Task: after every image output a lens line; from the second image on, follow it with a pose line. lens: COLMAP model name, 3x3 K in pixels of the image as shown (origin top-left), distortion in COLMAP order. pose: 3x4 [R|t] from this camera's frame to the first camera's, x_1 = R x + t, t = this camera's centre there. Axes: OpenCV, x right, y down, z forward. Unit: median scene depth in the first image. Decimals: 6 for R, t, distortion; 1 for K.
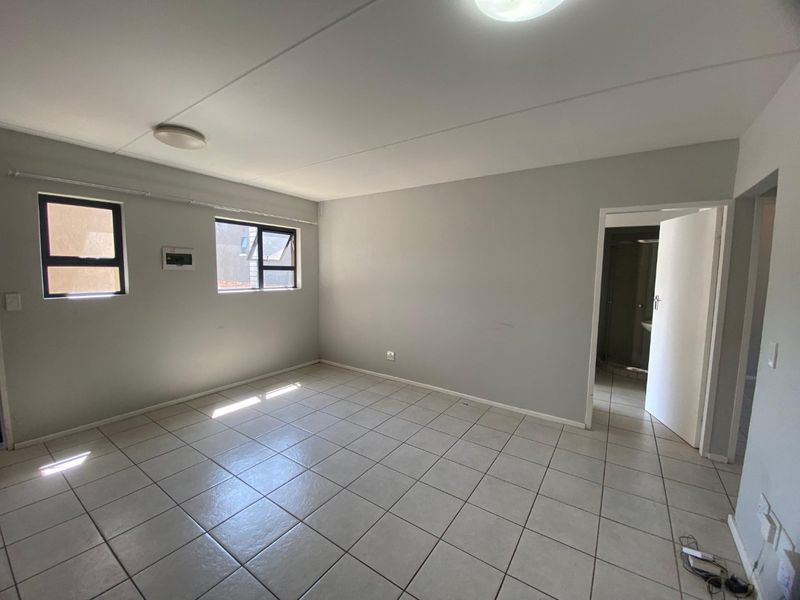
lens RADIAL K [[333.2, 0, 400.0], [0, 333.2, 300.0], [0, 0, 1]] dist [0.001101, 0.000067]
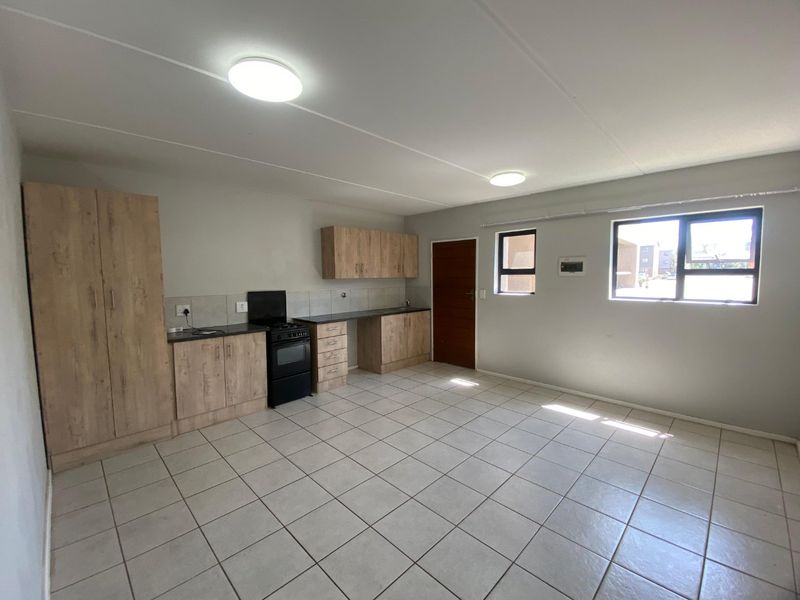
lens RADIAL K [[333.2, 0, 400.0], [0, 333.2, 300.0], [0, 0, 1]] dist [0.001101, 0.000067]
pose [[-0.190794, 0.061296, -0.979715, 0.547607], [-0.083407, 0.993427, 0.078396, -0.048646], [0.978080, 0.096672, -0.184427, 0.625217]]
